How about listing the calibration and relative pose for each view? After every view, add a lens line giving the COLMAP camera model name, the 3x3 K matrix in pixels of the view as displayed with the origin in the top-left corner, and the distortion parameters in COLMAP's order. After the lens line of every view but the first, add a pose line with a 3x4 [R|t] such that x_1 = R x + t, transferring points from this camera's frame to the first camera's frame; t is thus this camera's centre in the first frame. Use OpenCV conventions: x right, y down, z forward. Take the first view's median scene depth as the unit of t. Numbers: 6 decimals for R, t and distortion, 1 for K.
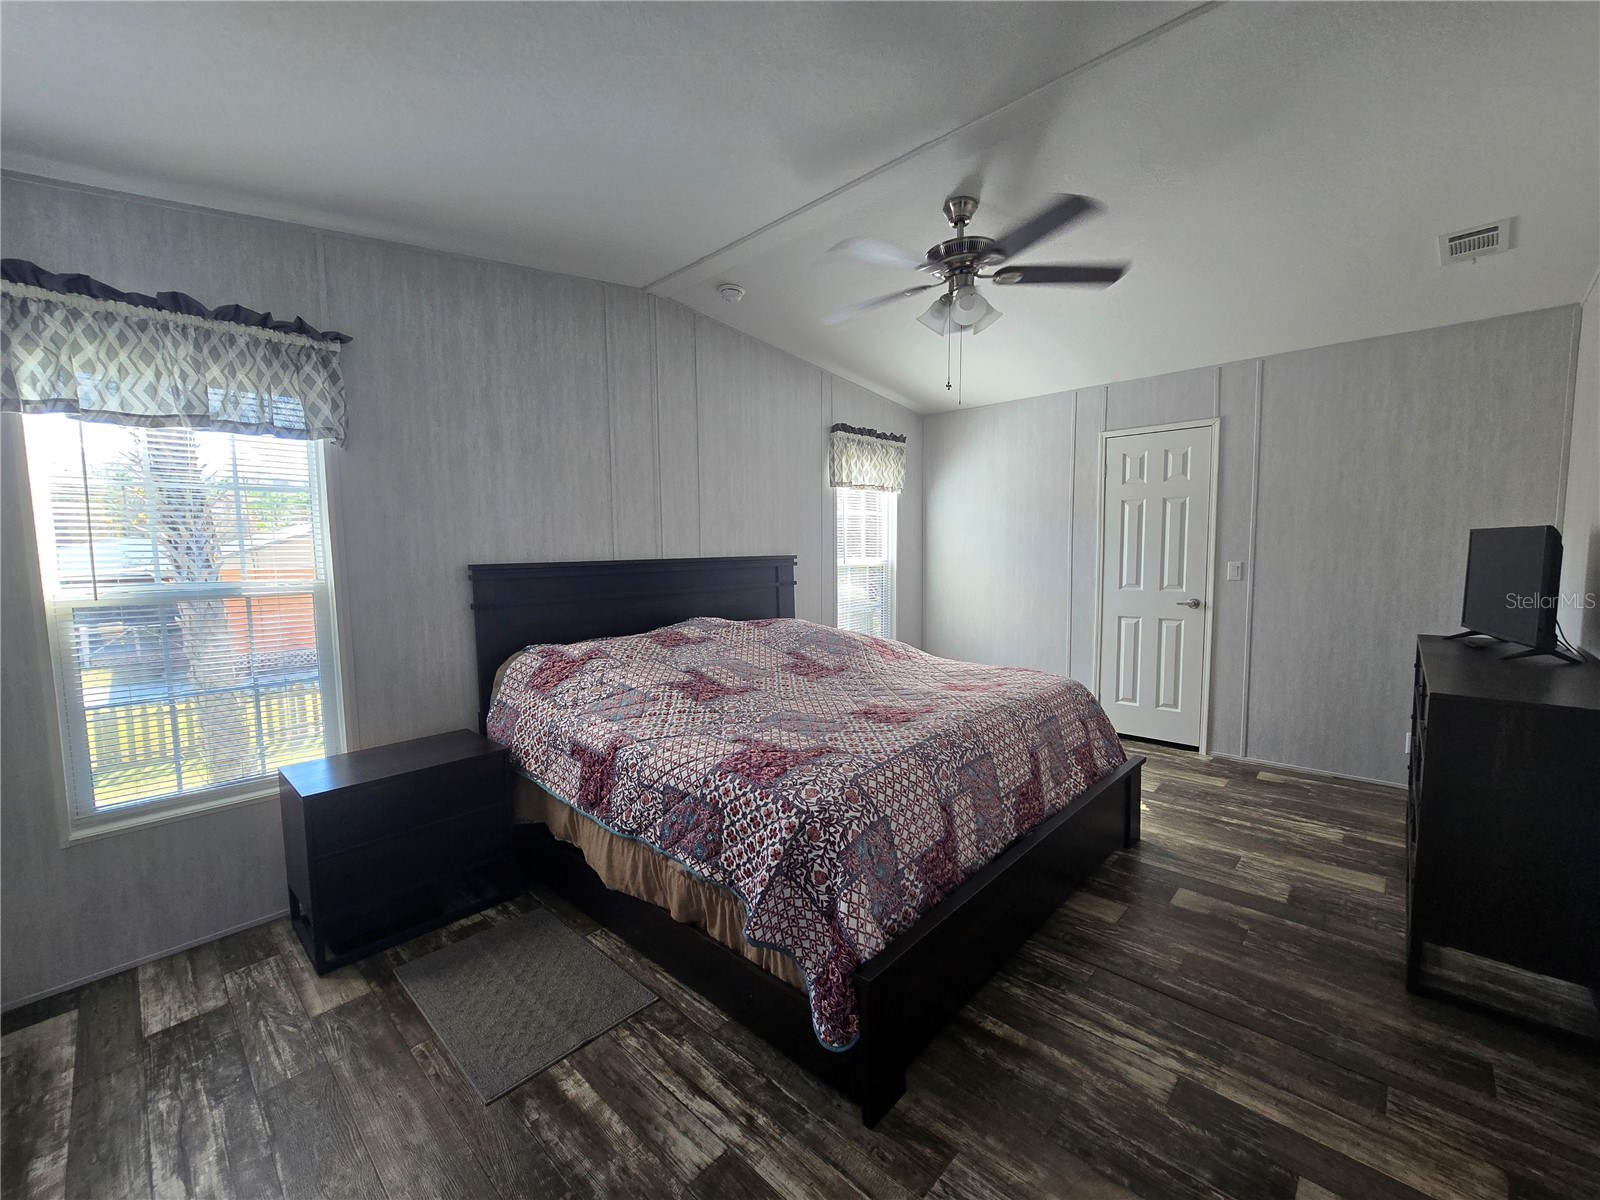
lens RADIAL K [[646.2, 0, 799.3], [0, 646.2, 603.5], [0, 0, 1]] dist [-0.006186, 0.002166]
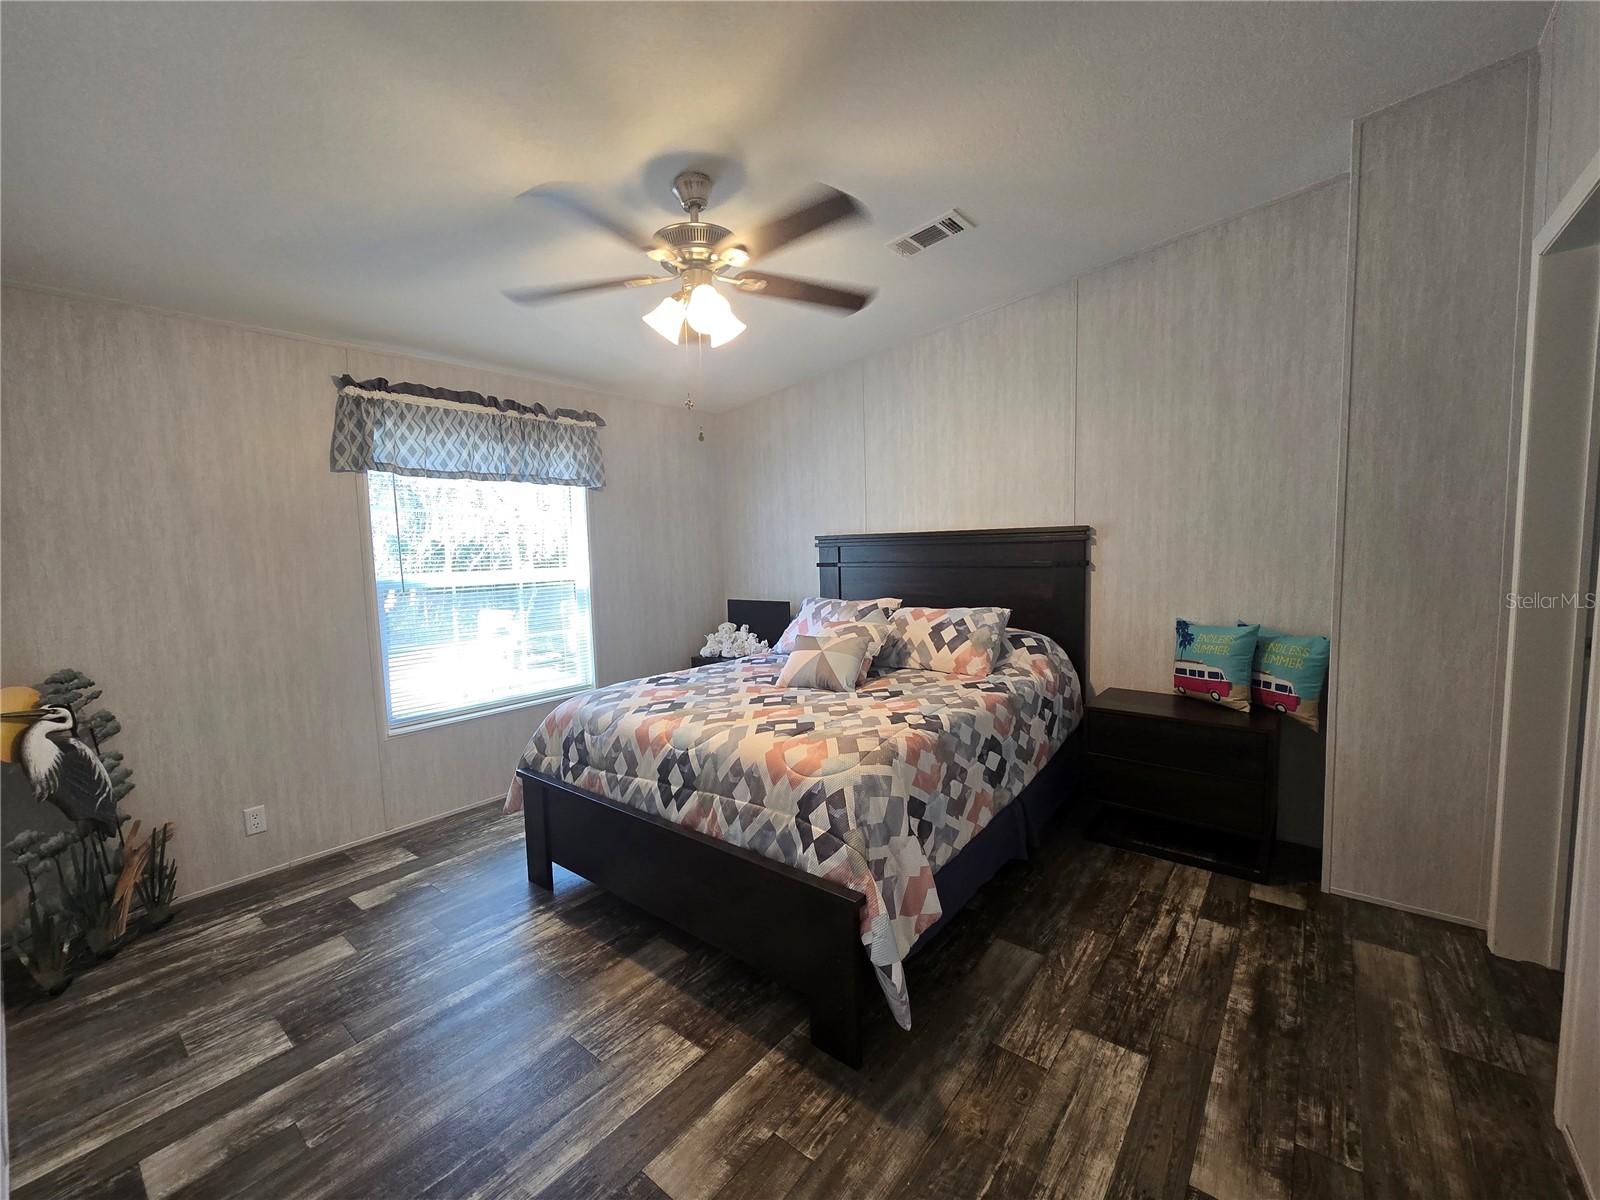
lens RADIAL K [[646.2, 0, 794.5], [0, 646.2, 602.4], [0, 0, 1]] dist [-0.006186, 0.002166]
pose [[-0.055037, -0.083691, 0.994971, 0.020893], [0.112059, 0.989668, 0.089444, -0.040759], [-0.992176, 0.116418, -0.045090, 0.350897]]
